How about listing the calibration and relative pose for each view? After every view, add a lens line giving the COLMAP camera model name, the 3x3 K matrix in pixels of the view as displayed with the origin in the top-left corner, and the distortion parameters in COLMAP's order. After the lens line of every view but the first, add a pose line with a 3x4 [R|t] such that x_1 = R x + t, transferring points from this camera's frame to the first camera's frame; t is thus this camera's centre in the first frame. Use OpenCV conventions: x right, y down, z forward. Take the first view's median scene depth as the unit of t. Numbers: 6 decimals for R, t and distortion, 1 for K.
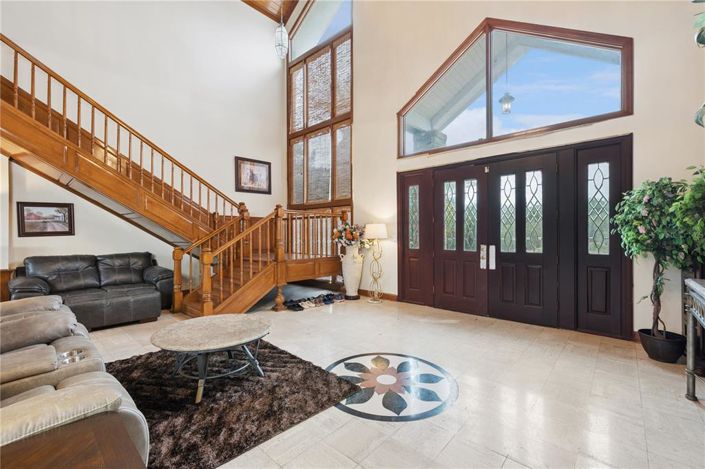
lens RADIAL K [[296.3, 0, 358.6], [0, 296.3, 235.0], [0, 0, 1]] dist [0.000735, -0.000099]
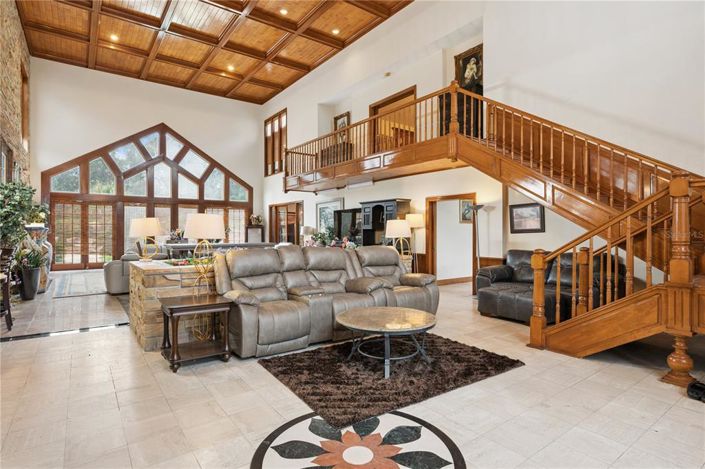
lens RADIAL K [[377.0, 0, 350.2], [0, 377.0, 234.8], [0, 0, 1]] dist [-0.003621, 0.000171]
pose [[-0.231618, 0.004545, -0.972796, 0.830339], [0.001371, 0.999990, 0.004345, 0.006401], [0.972806, -0.000327, -0.231622, 1.095963]]
